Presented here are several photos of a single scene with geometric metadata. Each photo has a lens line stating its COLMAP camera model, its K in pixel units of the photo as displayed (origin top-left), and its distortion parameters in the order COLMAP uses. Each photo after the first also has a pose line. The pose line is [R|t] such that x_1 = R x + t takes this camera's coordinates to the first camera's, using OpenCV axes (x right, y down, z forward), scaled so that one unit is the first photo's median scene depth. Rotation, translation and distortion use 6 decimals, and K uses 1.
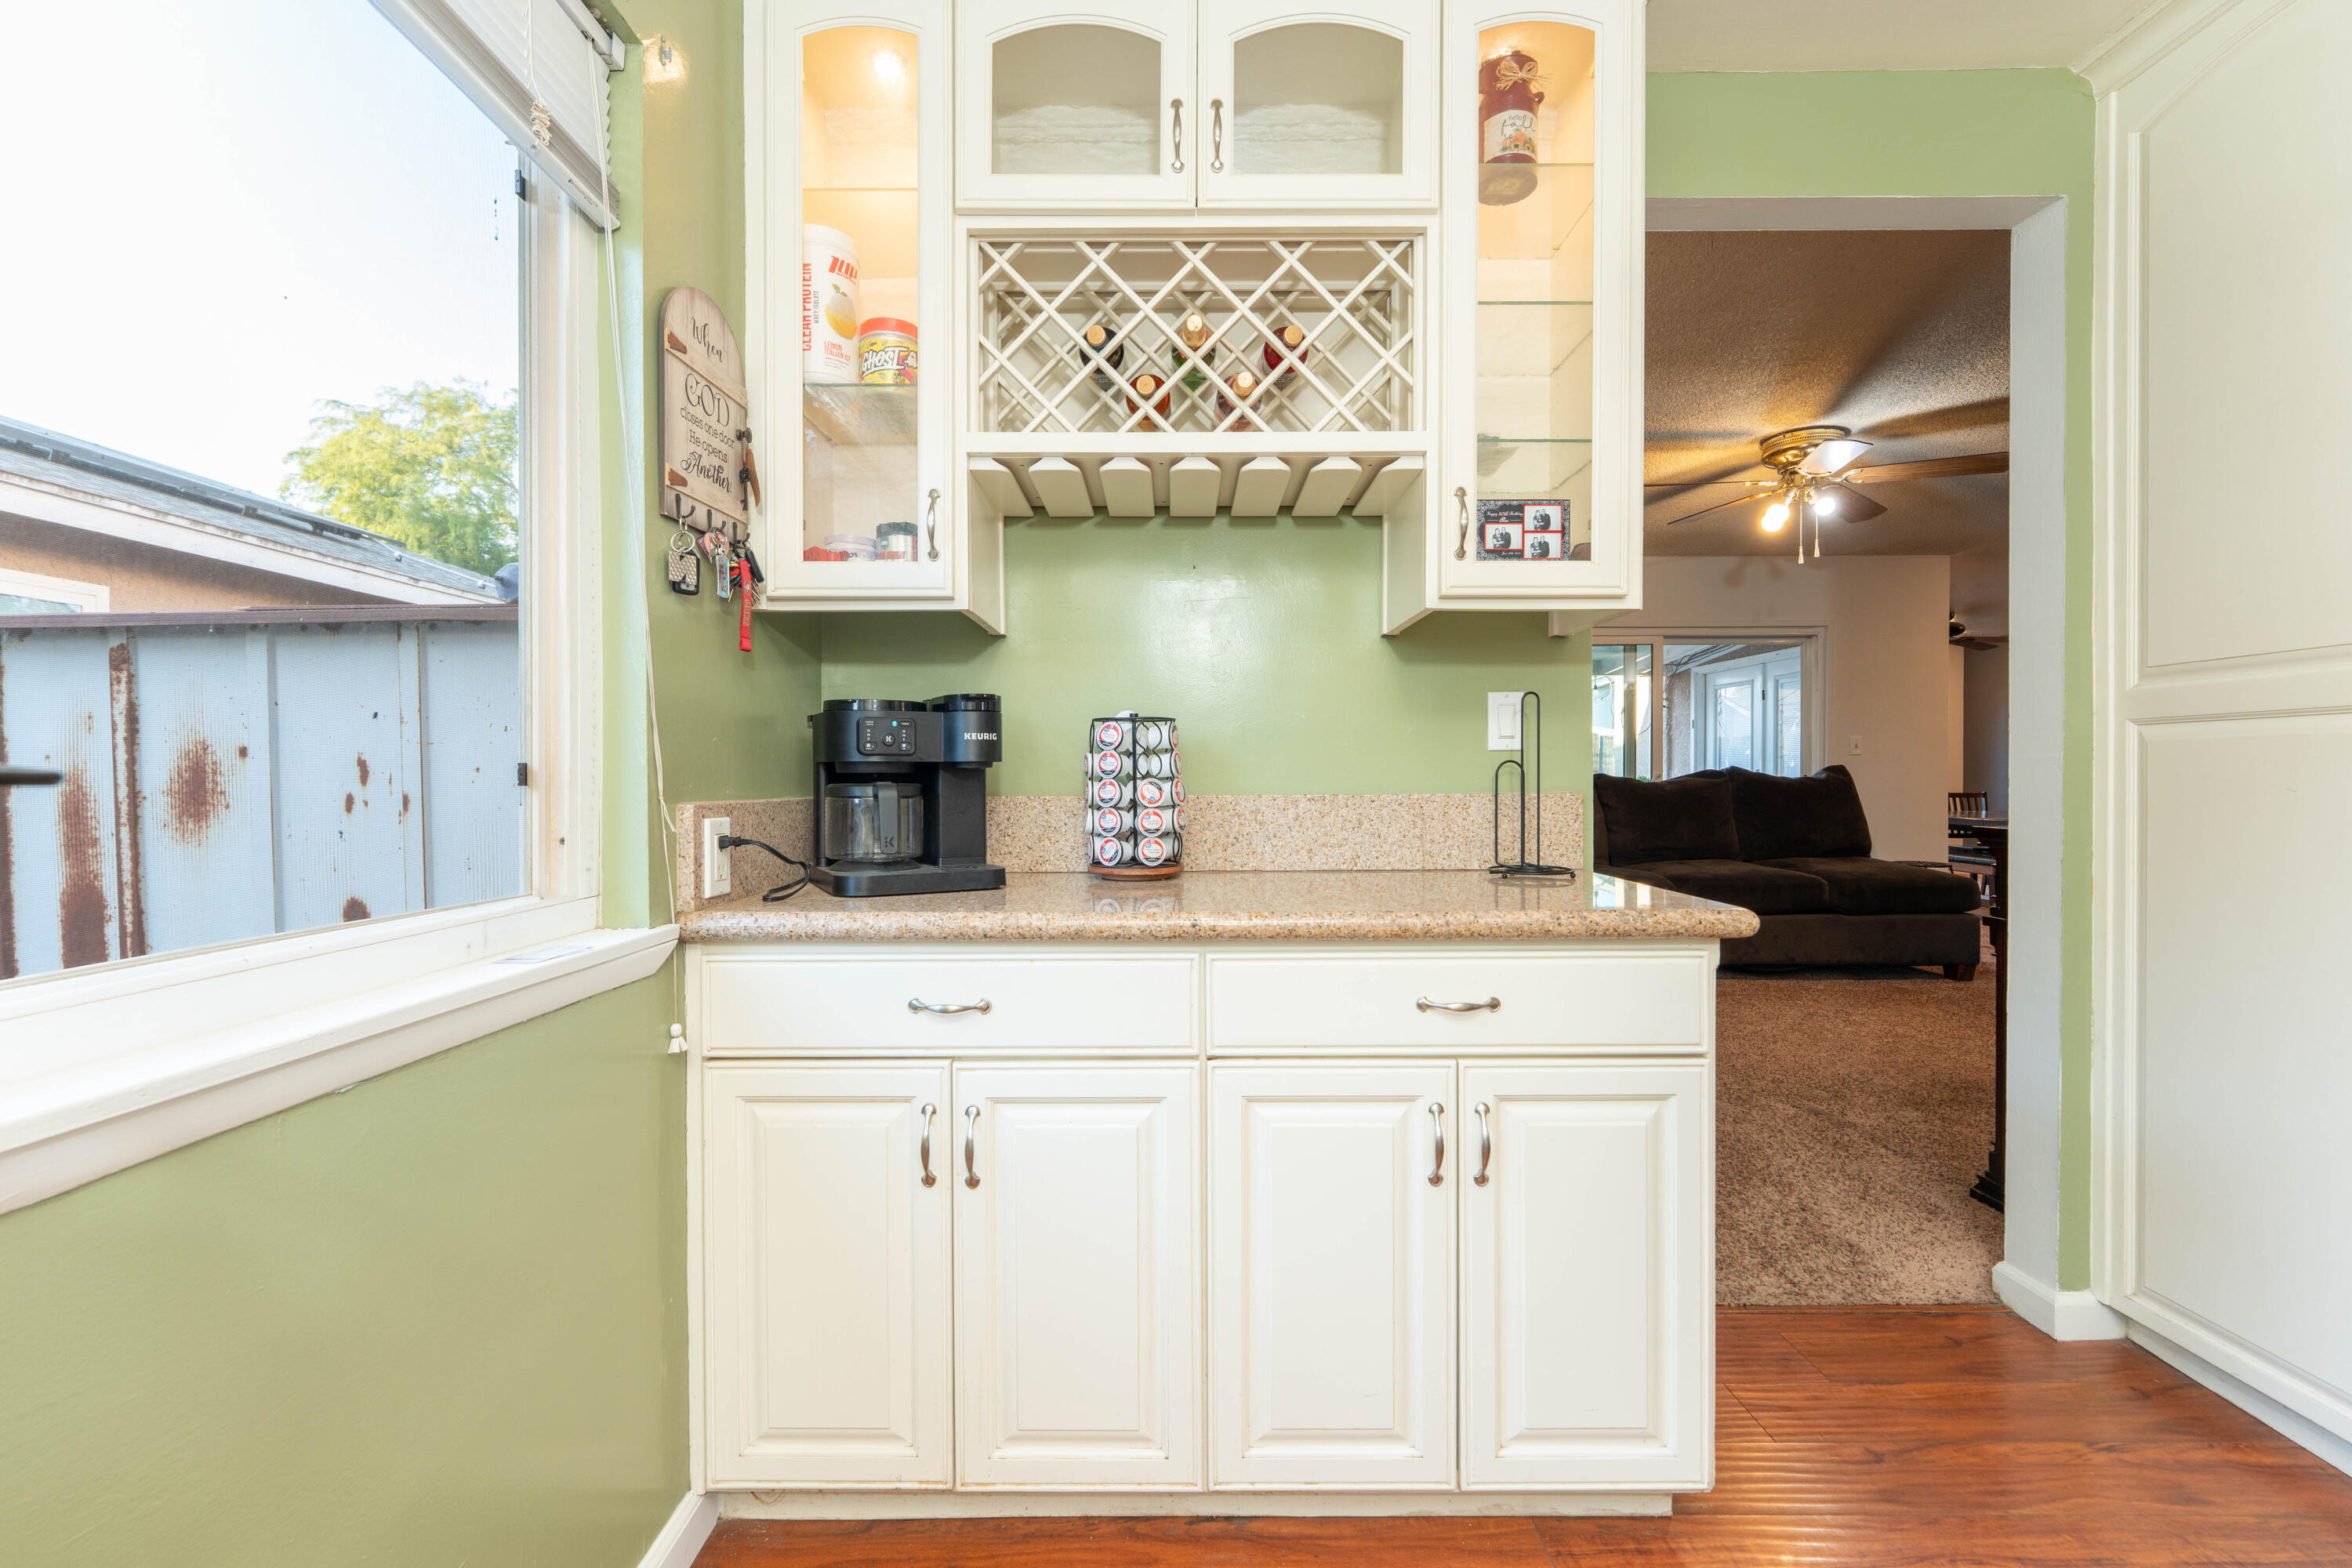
lens RADIAL K [[1018.9, 0, 1172.0], [0, 1018.9, 782.0], [0, 0, 1]] dist [0.003055, 0.000042]
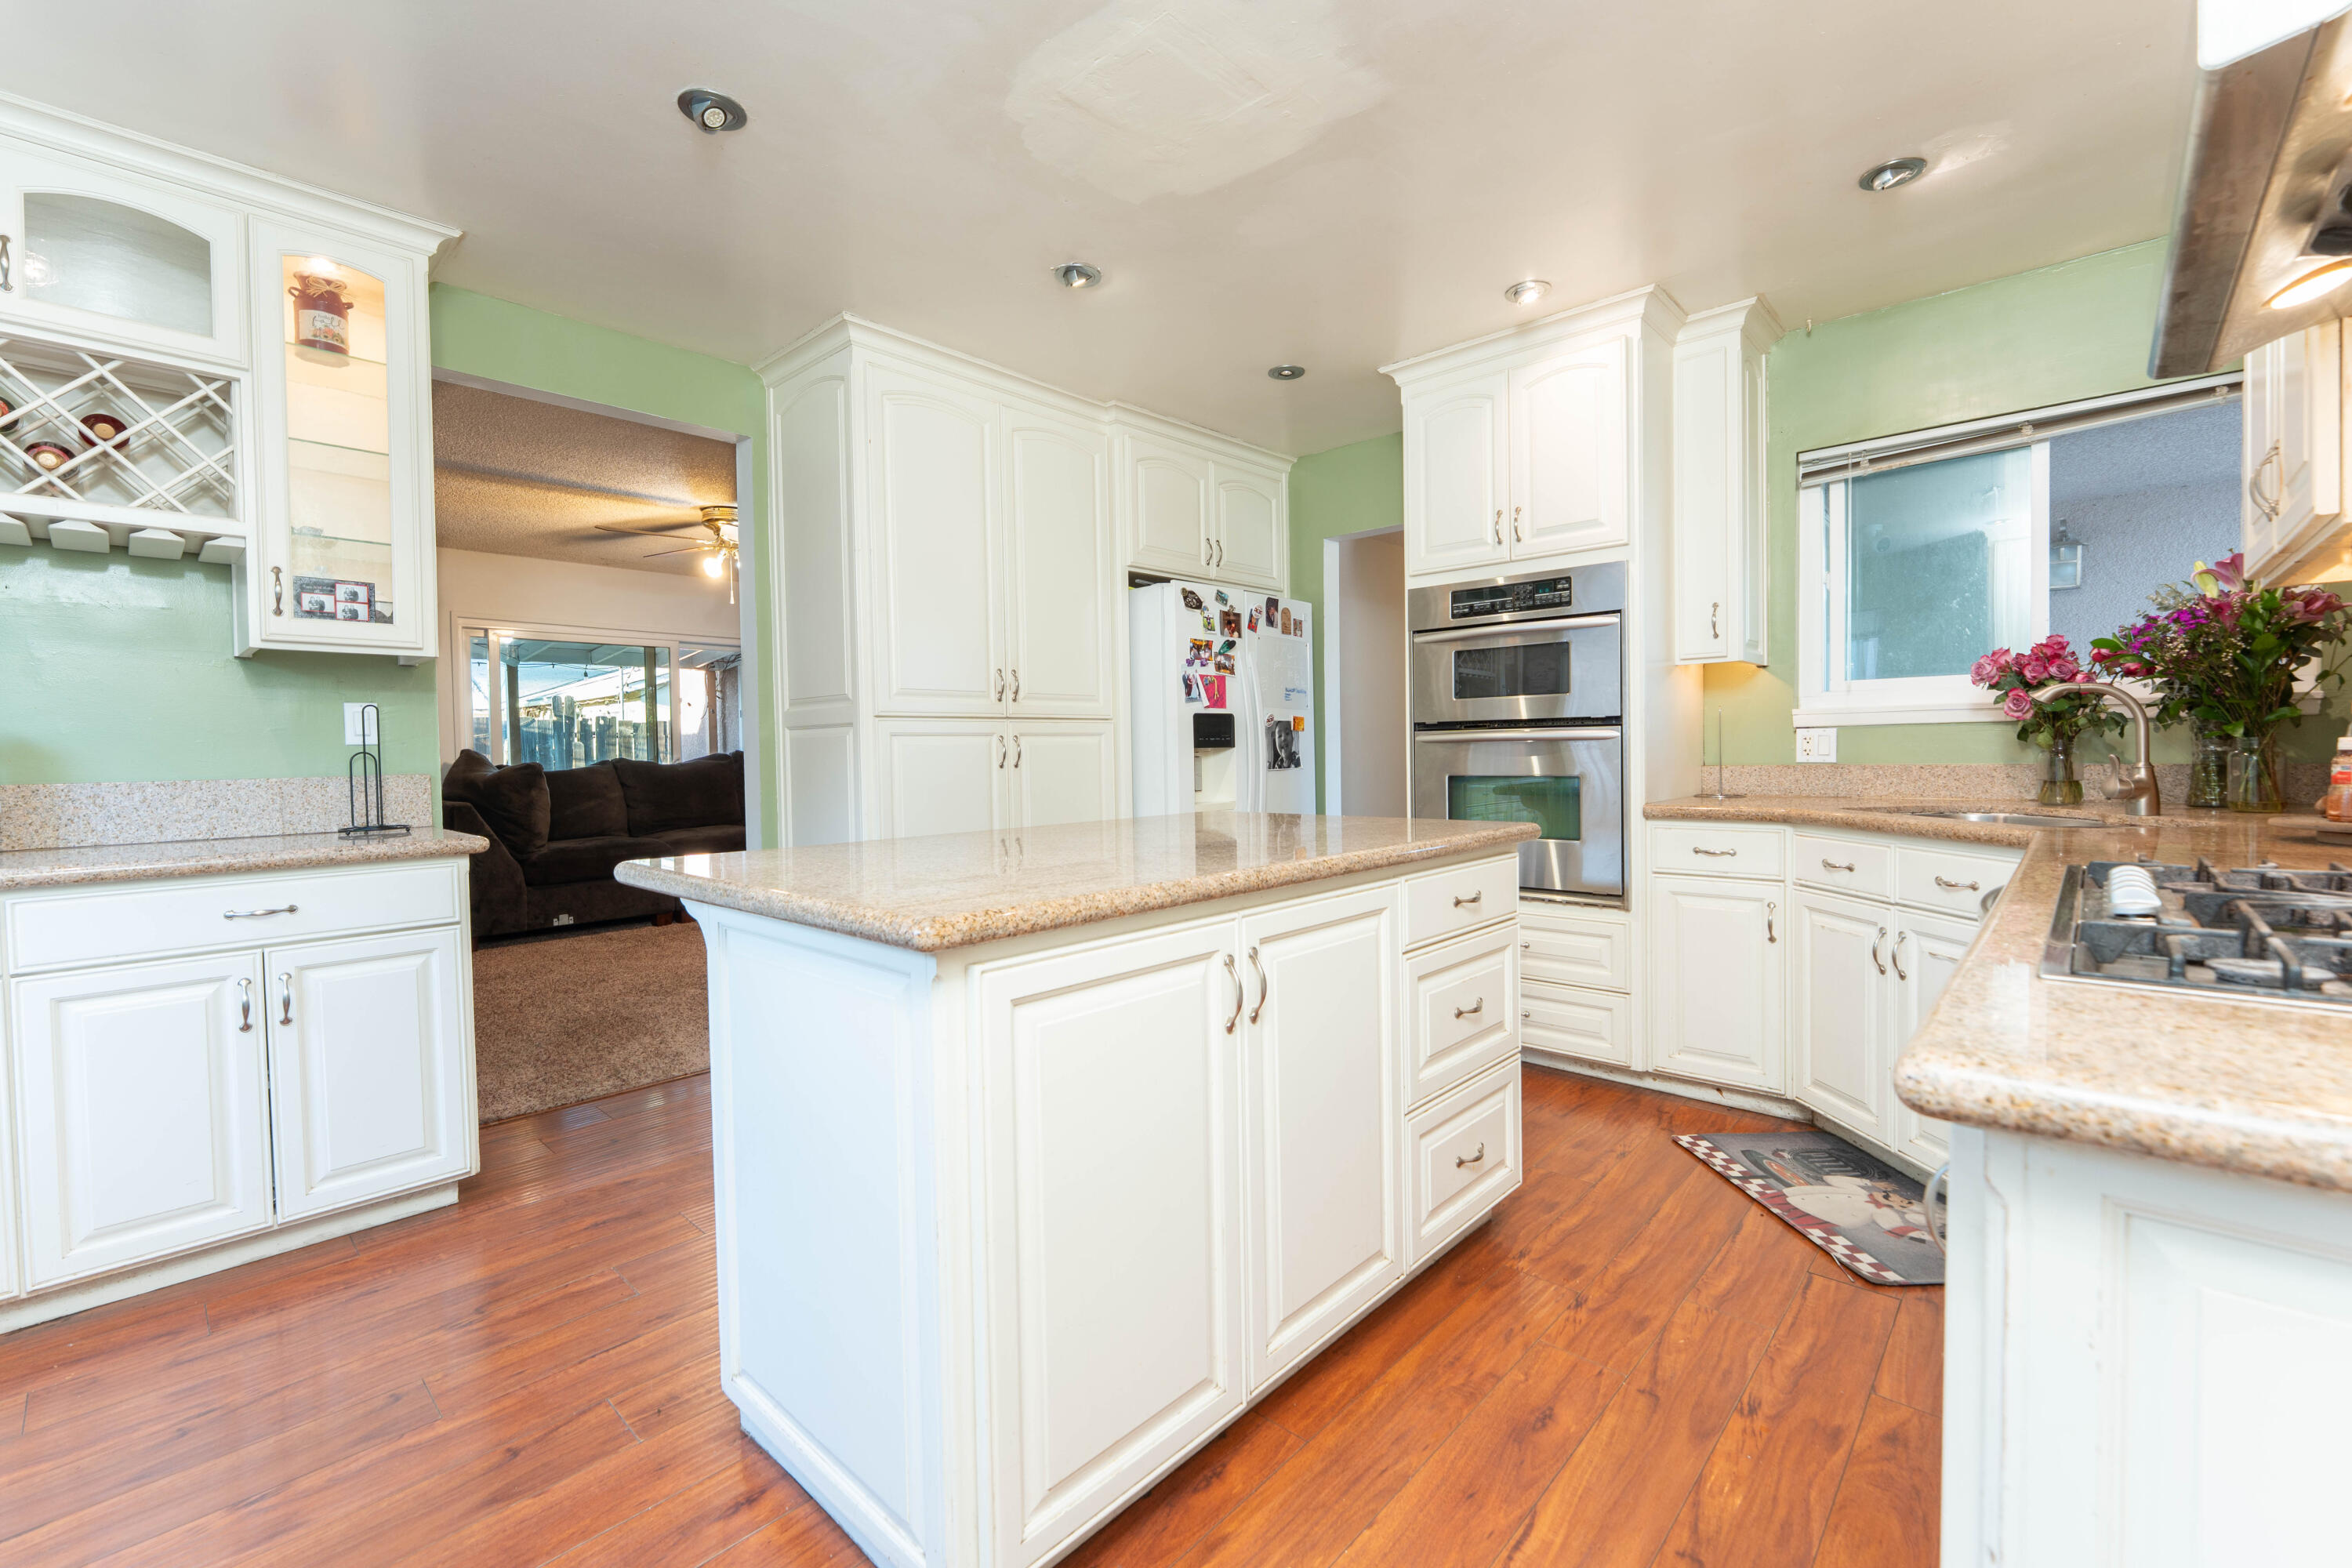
lens RADIAL K [[977.2, 0, 1187.0], [0, 977.2, 773.3], [0, 0, 1]] dist [-0.003059, 0.000748]
pose [[0.665446, -0.026713, 0.745968, 0.098669], [0.019629, 0.999640, 0.018287, 0.006382], [-0.746188, 0.002473, 0.665731, -0.874032]]
